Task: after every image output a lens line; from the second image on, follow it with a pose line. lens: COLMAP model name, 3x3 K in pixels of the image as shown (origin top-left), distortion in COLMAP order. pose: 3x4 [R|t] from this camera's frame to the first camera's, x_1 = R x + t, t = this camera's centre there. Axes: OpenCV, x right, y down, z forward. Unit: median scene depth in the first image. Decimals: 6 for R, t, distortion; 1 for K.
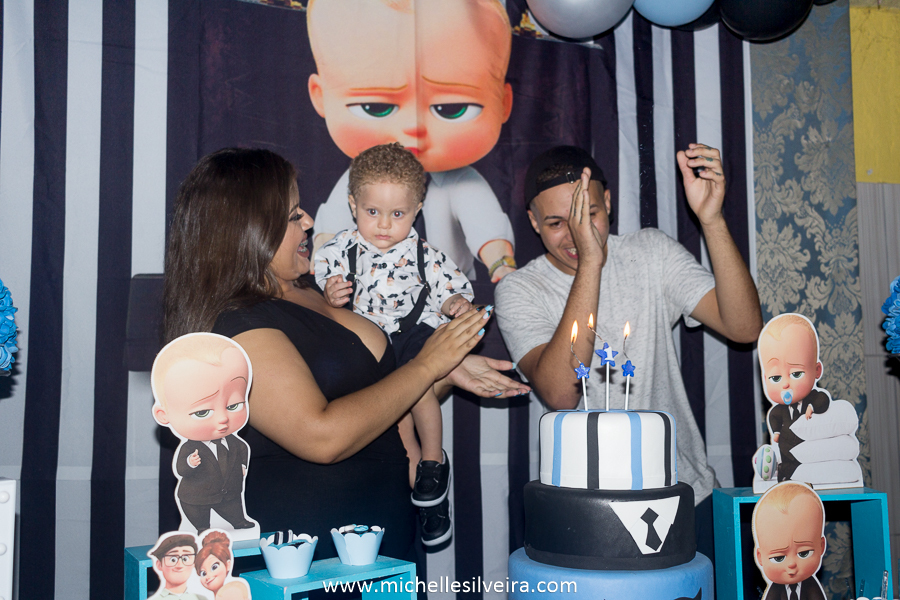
lens RADIAL K [[966.7, 0, 437.4], [0, 966.7, 284.9], [0, 0, 1]] dist [0.018392, 0.000000]
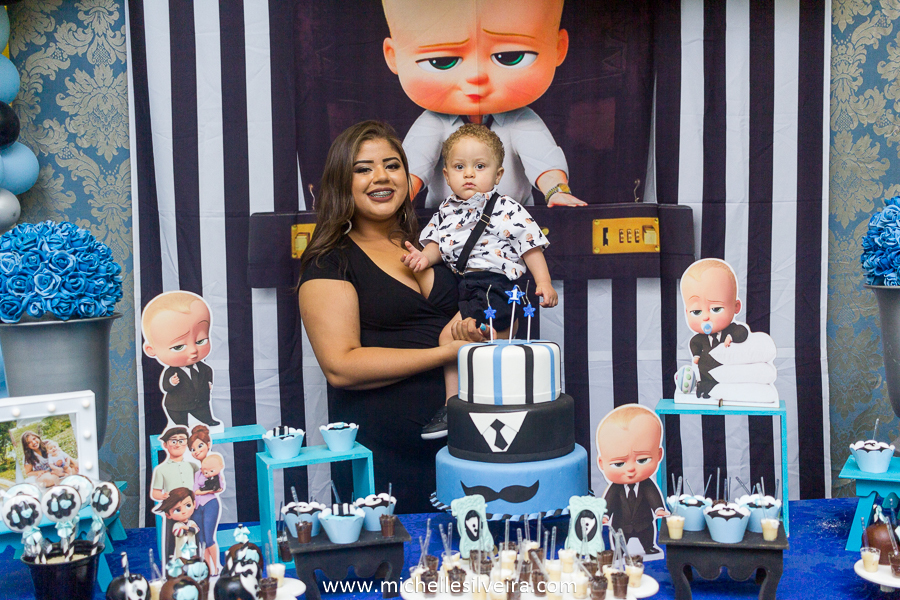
lens RADIAL K [[966.7, 0, 437.2], [0, 966.7, 265.2], [0, 0, 1]] dist [0.018392, 0.000000]
pose [[0.952894, 0.000491, -0.303302, 0.287753], [0.039221, 0.991403, 0.124828, -0.085414], [0.300755, -0.130844, 0.944683, -0.143103]]
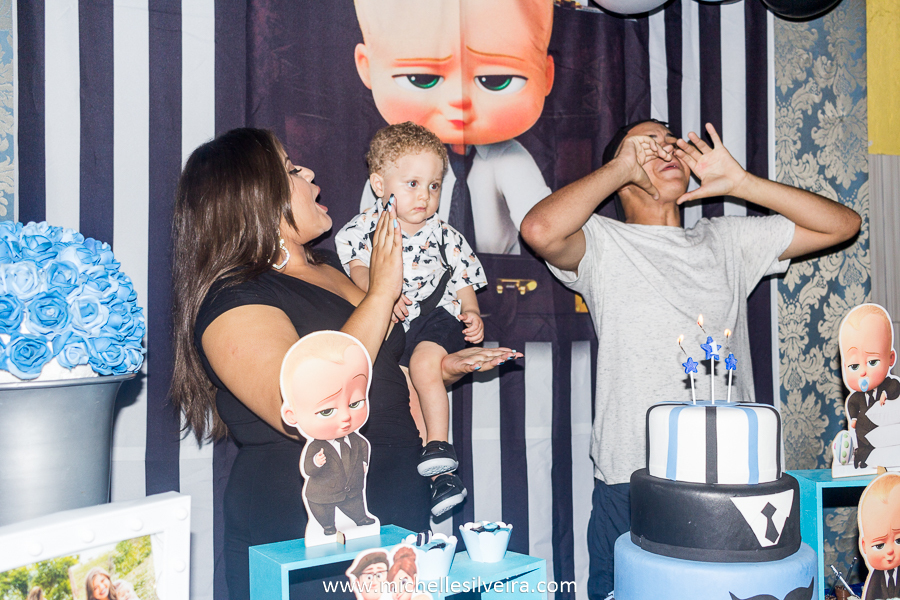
lens RADIAL K [[966.7, 0, 439.9], [0, 966.7, 281.0], [0, 0, 1]] dist [0.018392, 0.000000]
pose [[0.996773, 0.005796, 0.080064, -0.123102], [-0.010334, 0.998355, 0.056389, -0.034118], [-0.079606, -0.057035, 0.995193, 0.008744]]
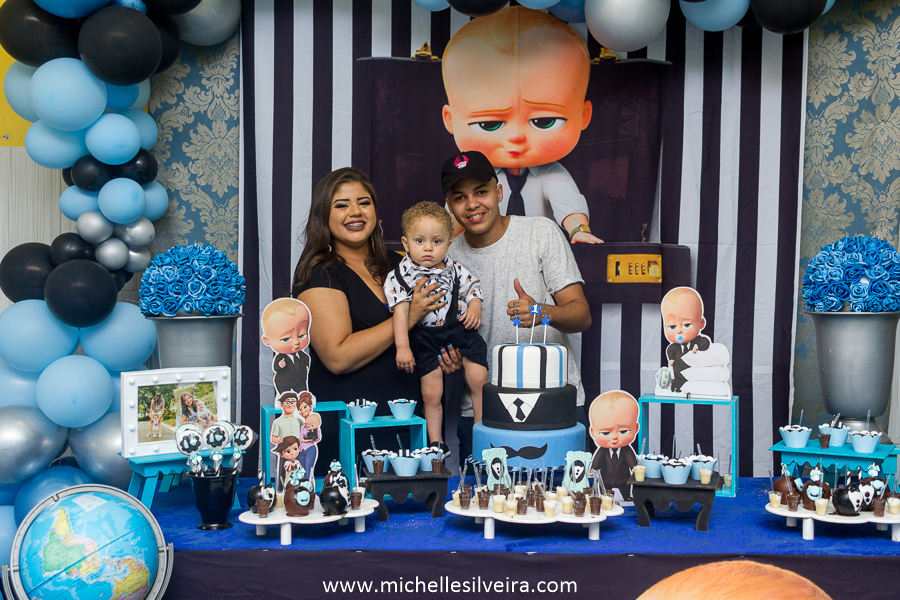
lens RADIAL K [[966.7, 0, 451.0], [0, 966.7, 278.8], [0, 0, 1]] dist [0.018392, 0.000000]
pose [[0.941196, 0.025447, -0.336902, 0.381703], [0.011491, 0.994172, 0.107192, -0.109105], [0.337666, -0.104760, 0.935418, -0.412548]]
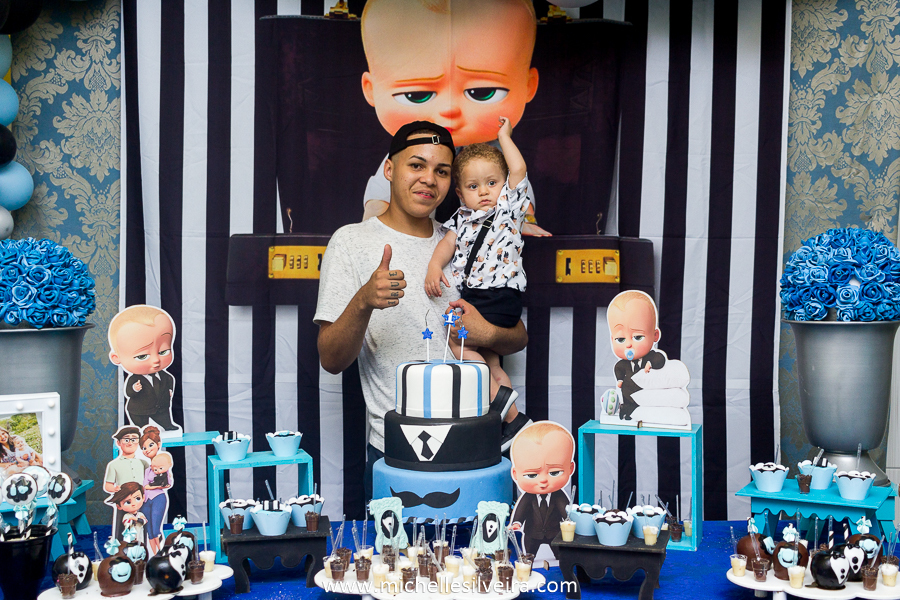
lens RADIAL K [[1007.6, 0, 452.2], [0, 1007.6, 271.9], [0, 0, 1]] dist [0.011440, 0.000000]
pose [[0.945613, 0.024199, -0.324391, 0.403295], [0.011753, 0.994037, 0.108412, -0.098790], [0.325080, -0.106328, 0.939690, -0.220036]]
